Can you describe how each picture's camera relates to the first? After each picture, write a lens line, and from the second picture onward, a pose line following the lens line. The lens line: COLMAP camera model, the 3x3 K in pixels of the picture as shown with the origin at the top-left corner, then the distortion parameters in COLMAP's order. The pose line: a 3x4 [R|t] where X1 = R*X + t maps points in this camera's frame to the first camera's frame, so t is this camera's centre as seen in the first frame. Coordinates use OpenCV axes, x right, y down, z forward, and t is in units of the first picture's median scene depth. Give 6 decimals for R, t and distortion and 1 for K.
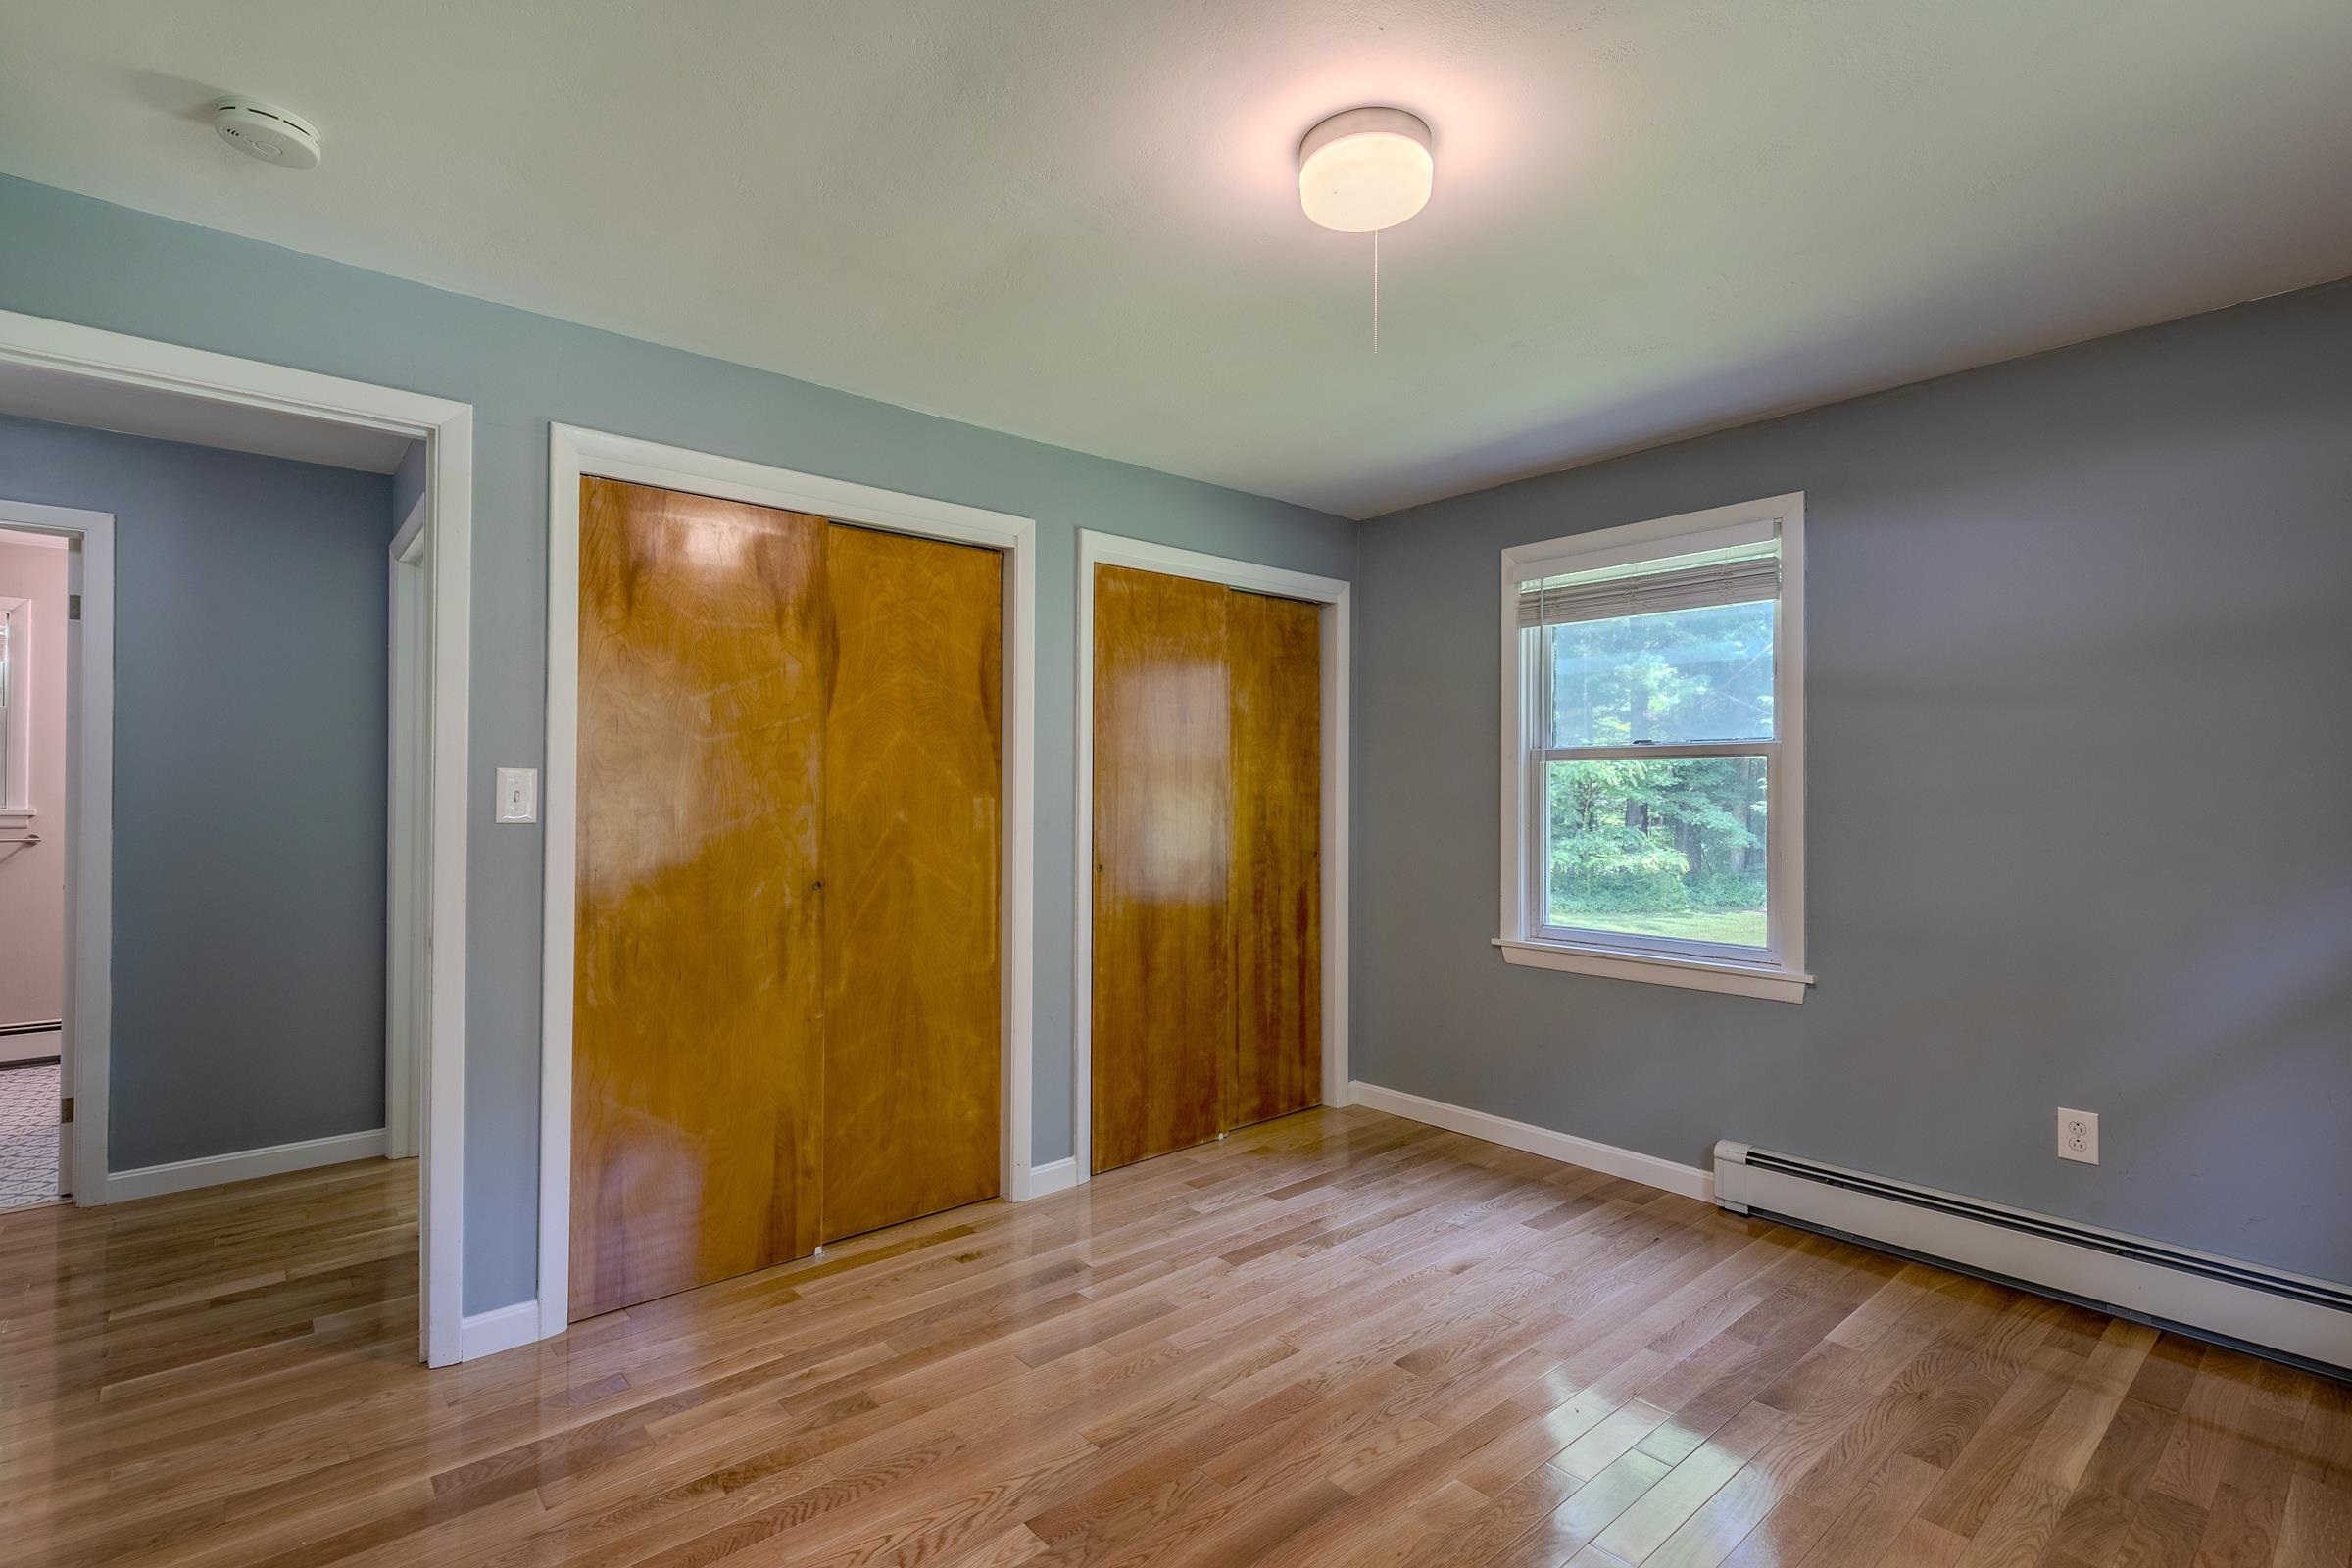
lens RADIAL K [[1092.6, 0, 1215.7], [0, 1092.6, 781.1], [0, 0, 1]] dist [-0.000516, 0.000165]
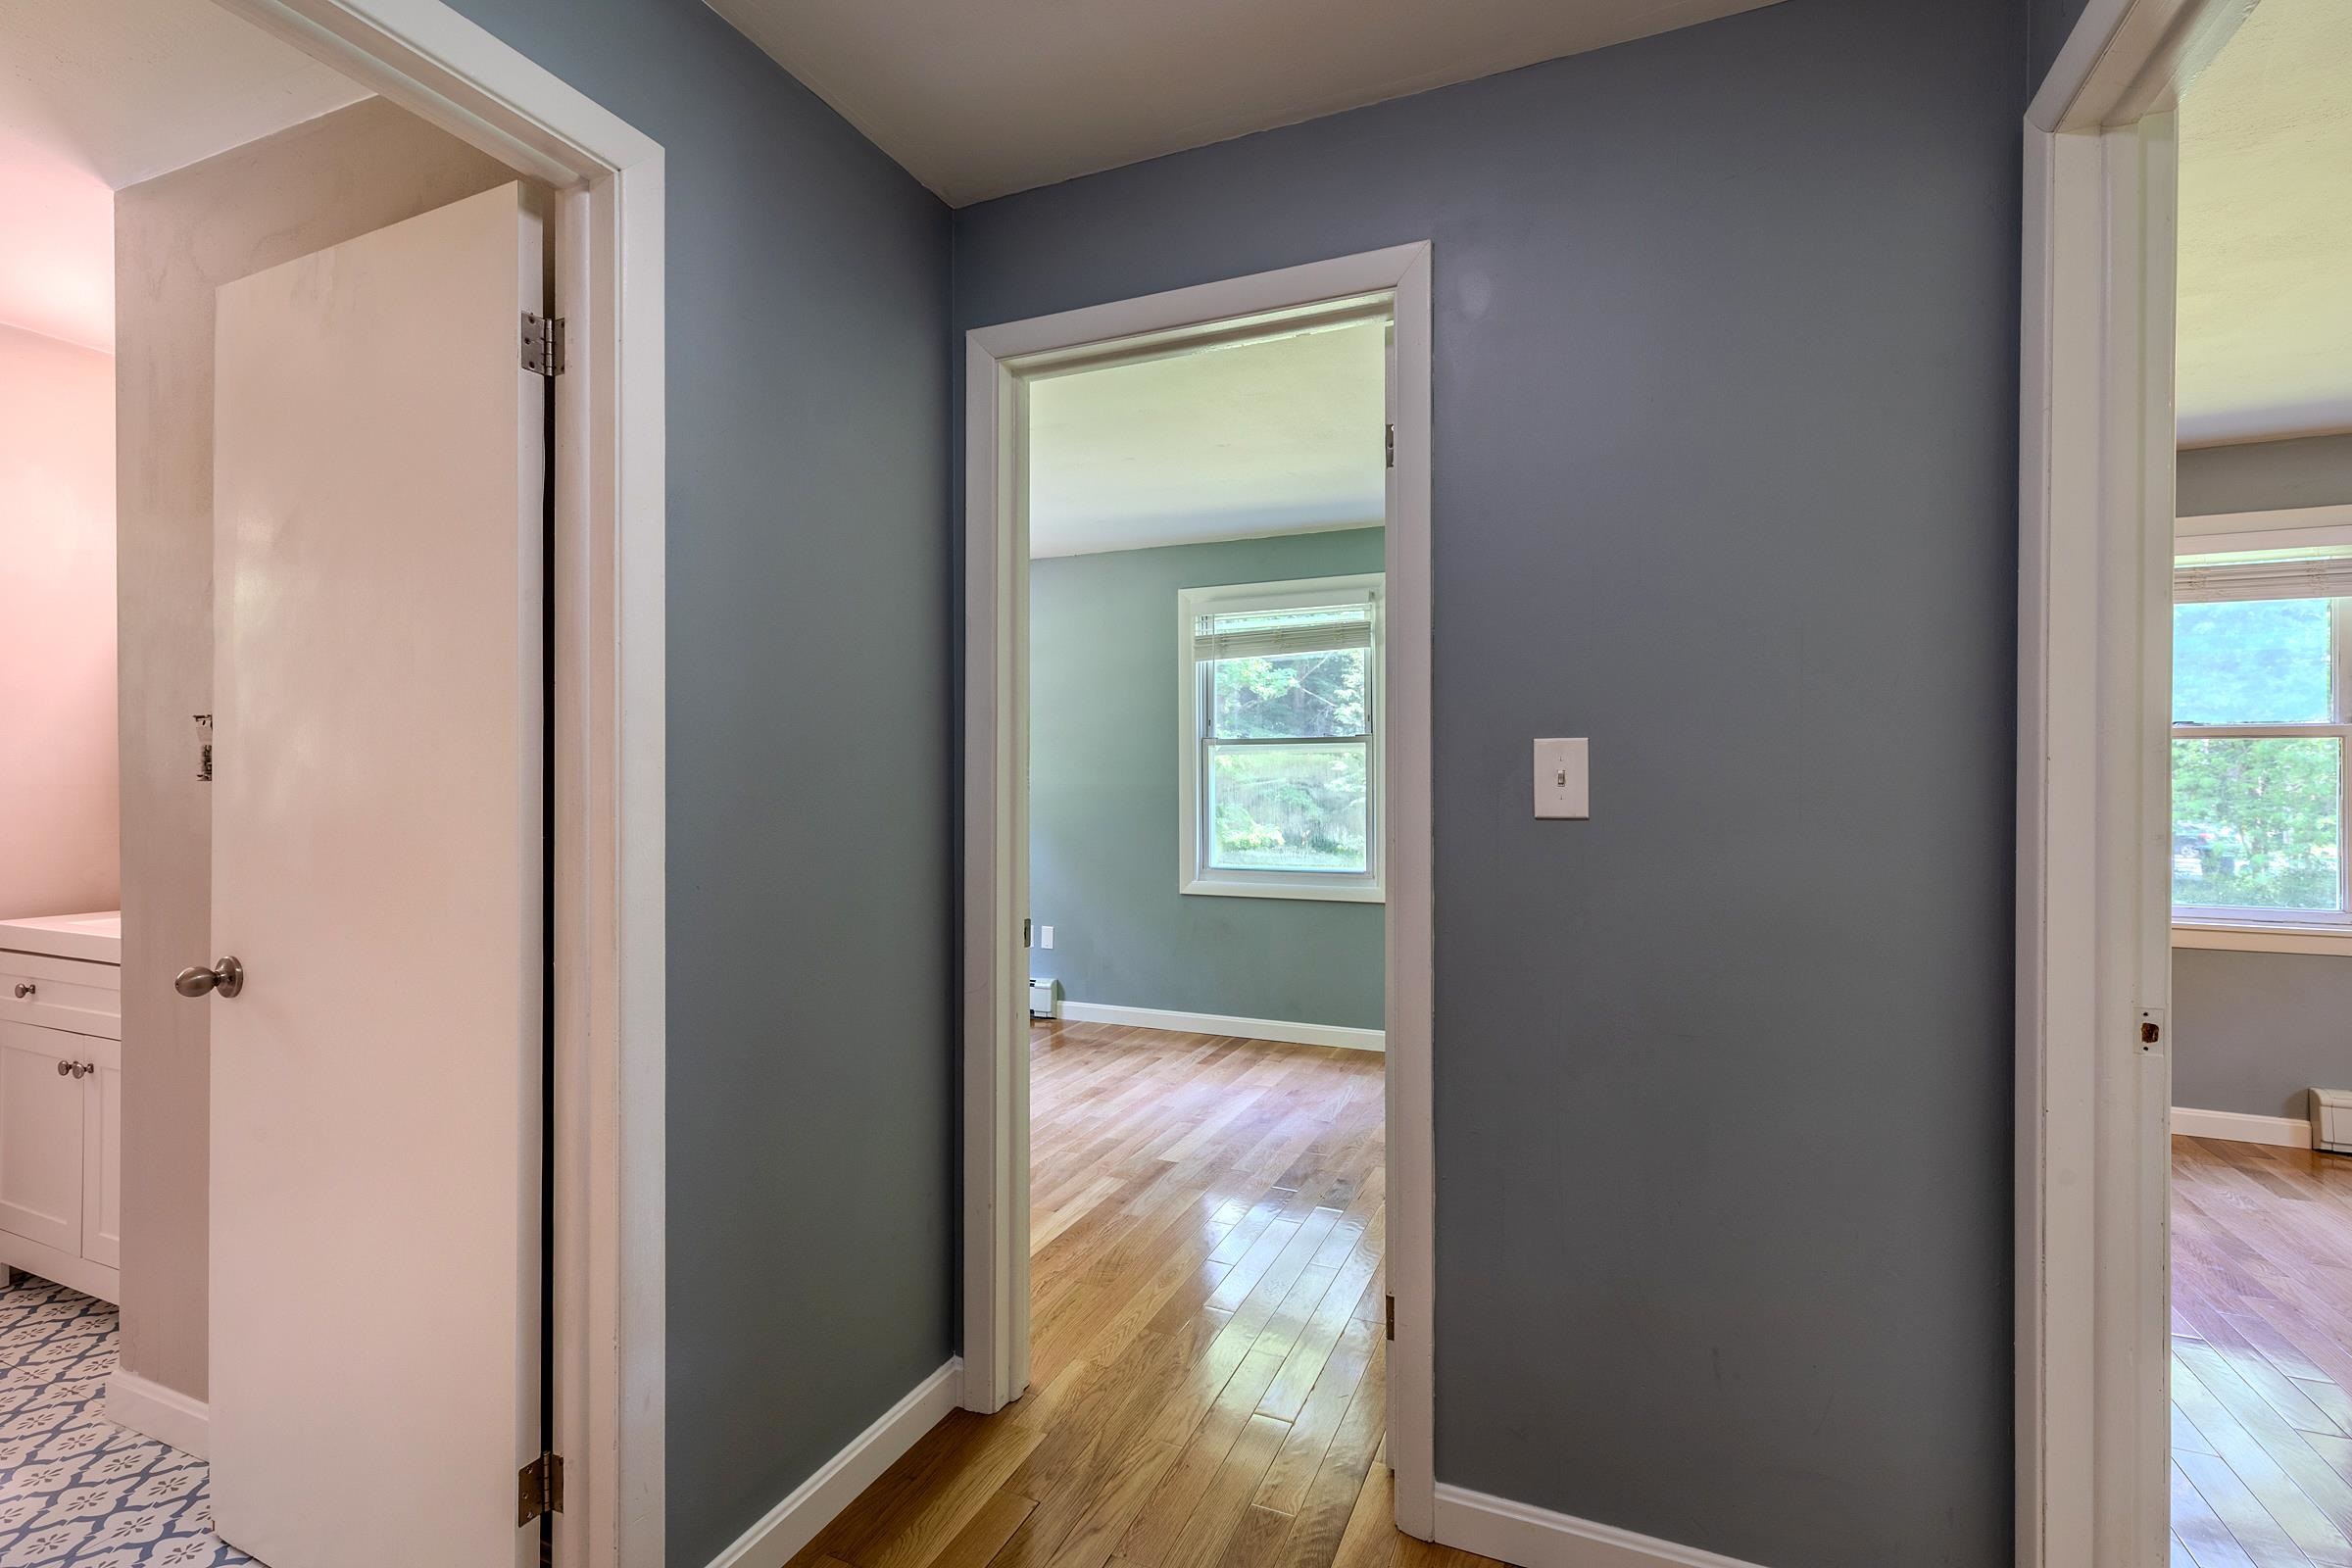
lens RADIAL K [[1071.4, 0, 1176.0], [0, 1071.4, 784.0], [0, 0, 1]] dist [-0.000438, 0.000612]
pose [[0.905353, -0.006233, 0.424615, -1.130123], [-0.001493, 0.999839, 0.017860, 0.006886], [-0.424658, -0.016803, 0.905198, 0.575177]]
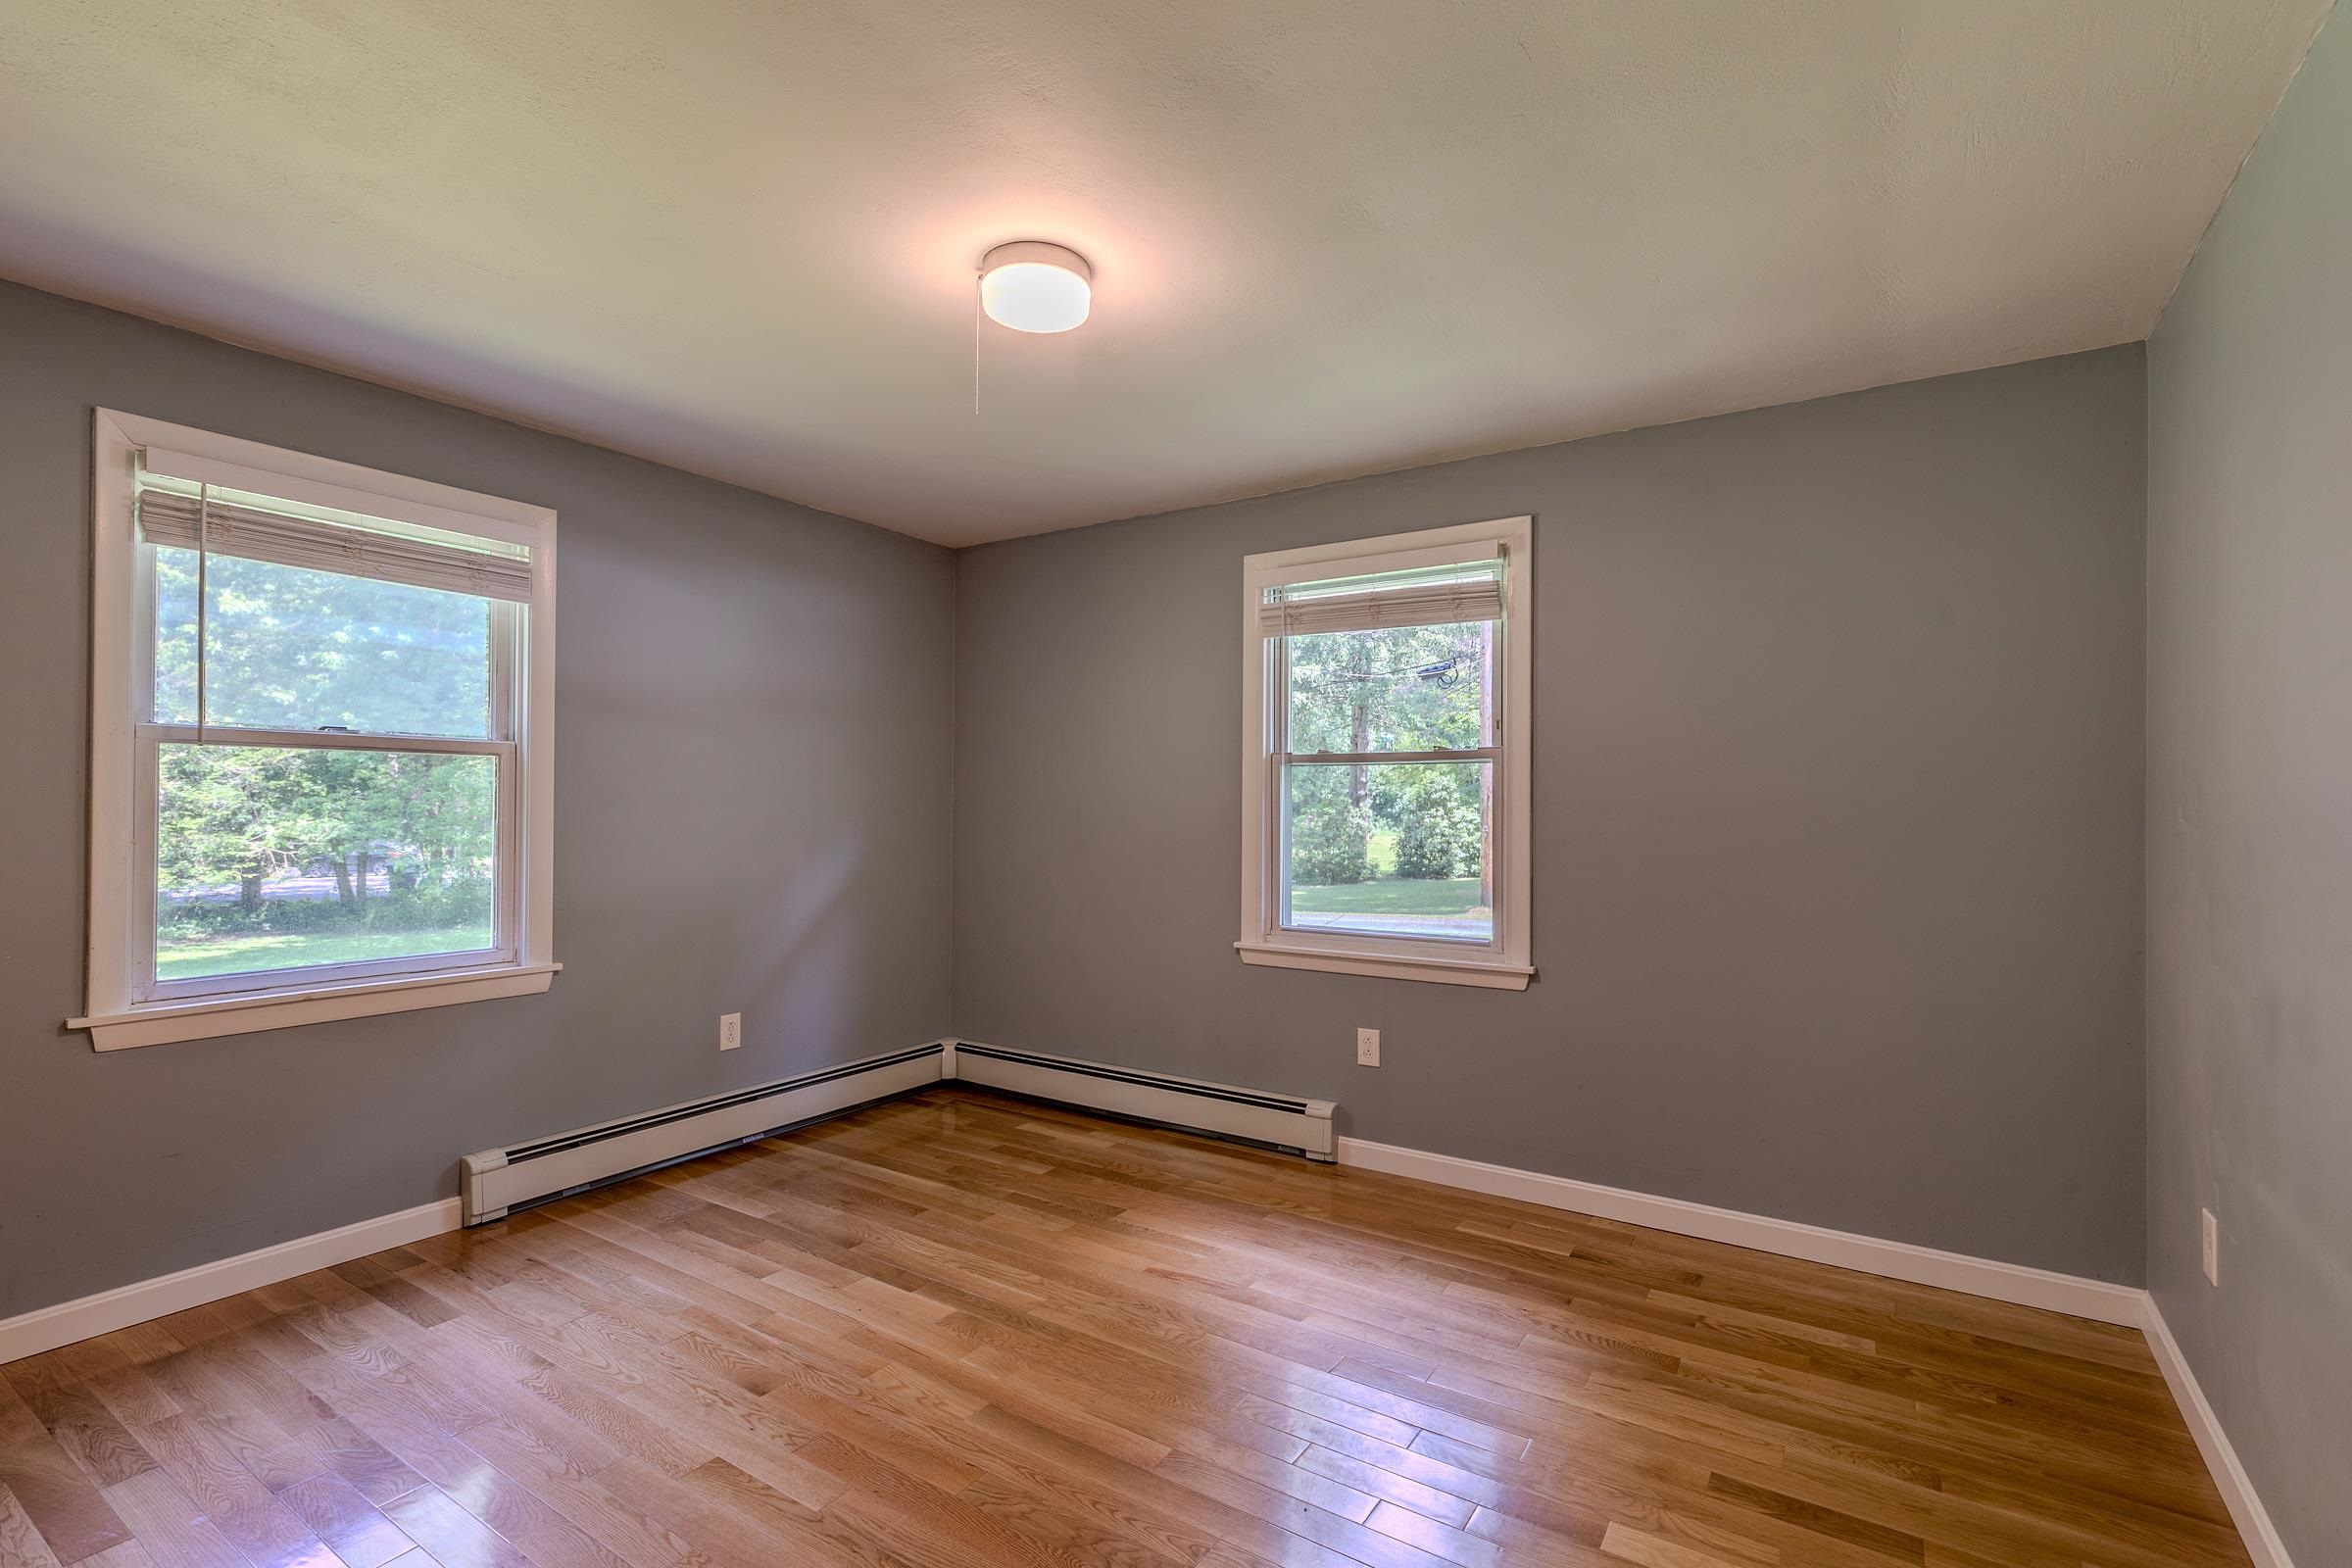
lens RADIAL K [[1071.4, 0, 1176.0], [0, 1071.4, 784.0], [0, 0, 1]] dist [-0.000438, 0.000612]
pose [[-0.258236, 0.014064, 0.965980, -0.666216], [-0.019506, 0.999614, -0.019768, 0.011545], [-0.965885, -0.023947, -0.257862, 0.722470]]
